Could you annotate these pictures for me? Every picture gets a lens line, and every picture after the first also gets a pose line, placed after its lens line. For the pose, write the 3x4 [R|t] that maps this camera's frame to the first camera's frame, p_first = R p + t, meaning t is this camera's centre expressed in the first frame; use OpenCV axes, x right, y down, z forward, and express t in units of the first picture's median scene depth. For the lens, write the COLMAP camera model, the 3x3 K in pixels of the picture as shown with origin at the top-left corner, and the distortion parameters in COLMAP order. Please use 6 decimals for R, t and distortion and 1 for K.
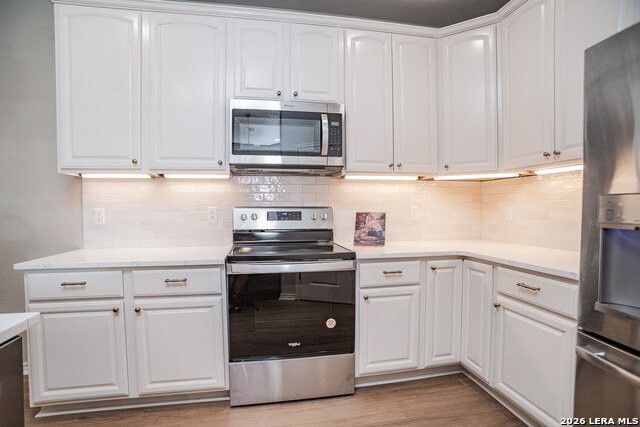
lens RADIAL K [[324.0, 0, 315.8], [0, 324.0, 217.3], [0, 0, 1]] dist [-0.099568, 0.045313]
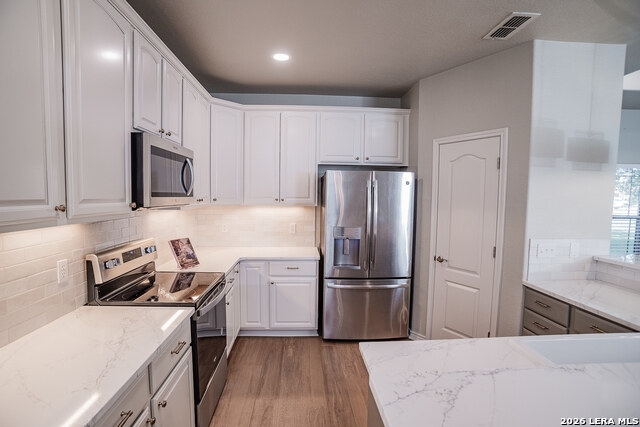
lens RADIAL K [[324.0, 0, 315.8], [0, 324.0, 217.3], [0, 0, 1]] dist [-0.099568, 0.045313]
pose [[0.138230, -0.062993, 0.988395, -1.021888], [0.019364, 0.997956, 0.060894, -0.175846], [-0.990211, 0.010722, 0.139167, 0.402808]]
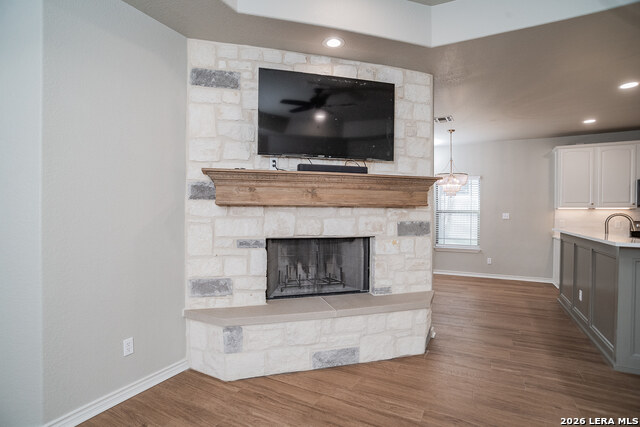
lens RADIAL K [[324.0, 0, 315.8], [0, 324.0, 217.3], [0, 0, 1]] dist [-0.099568, 0.045313]
pose [[0.773633, 0.017653, -0.633388, -0.690174], [-0.028598, 0.999566, -0.007071, 0.023838], [0.632988, 0.023584, 0.773802, -2.403153]]
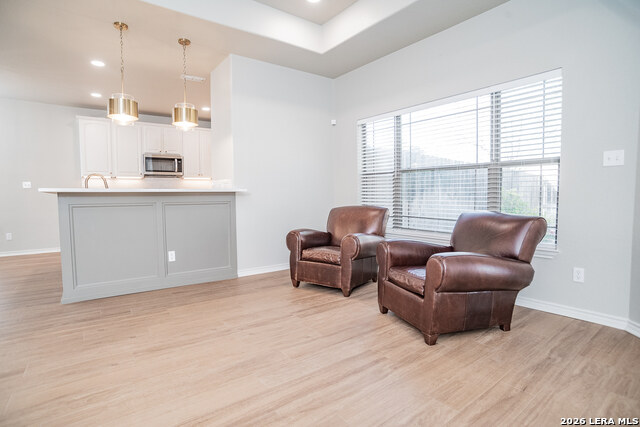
lens RADIAL K [[324.0, 0, 315.8], [0, 324.0, 217.3], [0, 0, 1]] dist [-0.099568, 0.045313]
pose [[0.903007, -0.033052, 0.428352, -0.086419], [0.018184, 0.999083, 0.038758, 0.160649], [-0.429240, -0.027210, 0.902780, -2.436577]]
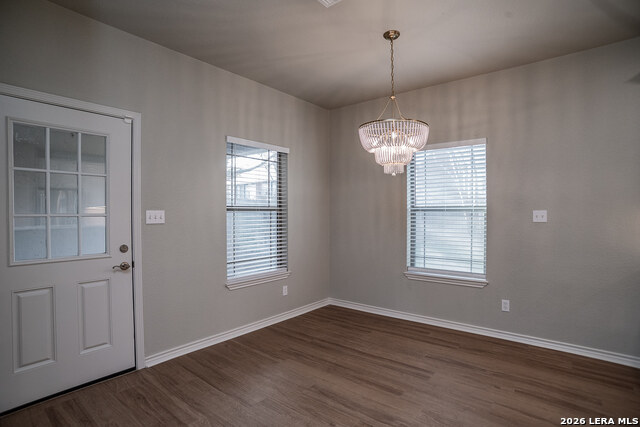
lens RADIAL K [[324.0, 0, 315.8], [0, 324.0, 217.3], [0, 0, 1]] dist [-0.099568, 0.045313]
pose [[0.643012, 0.012067, -0.765761, -0.746804], [-0.024316, 0.999693, -0.004665, -0.024001], [0.765470, 0.021620, 0.643108, -0.711376]]
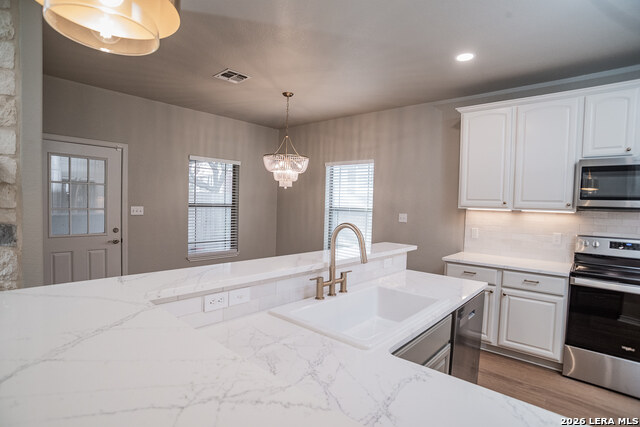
lens RADIAL K [[324.0, 0, 315.8], [0, 324.0, 217.3], [0, 0, 1]] dist [-0.099568, 0.045313]
pose [[0.606569, 0.054398, -0.793167, 0.108040], [-0.055171, 0.998131, 0.026264, -0.087590], [0.793114, 0.027829, 0.608437, -0.696203]]
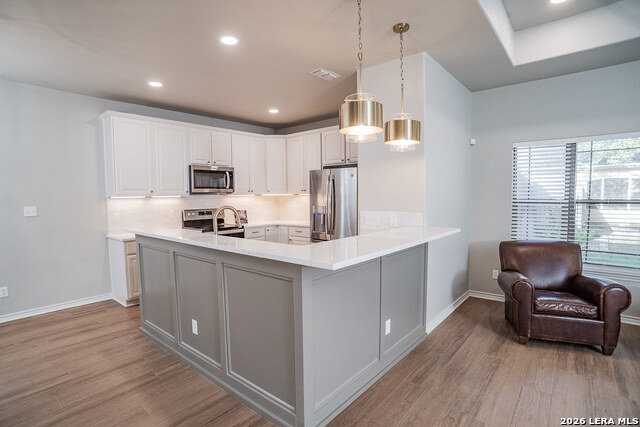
lens RADIAL K [[324.0, 0, 315.8], [0, 324.0, 217.3], [0, 0, 1]] dist [-0.099568, 0.045313]
pose [[0.779283, -0.048457, 0.624796, -1.004117], [0.027701, 0.998695, 0.042905, -0.055950], [-0.626060, -0.016128, 0.779608, -1.368667]]
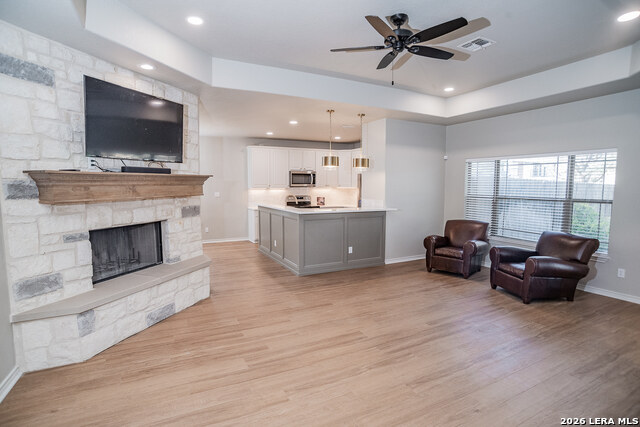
lens RADIAL K [[324.0, 0, 315.8], [0, 324.0, 217.3], [0, 0, 1]] dist [-0.099568, 0.045313]
pose [[0.963210, -0.021299, 0.267906, -1.069007], [0.002624, 0.997552, 0.069874, -0.050492], [-0.268738, -0.066601, 0.960908, -3.136595]]
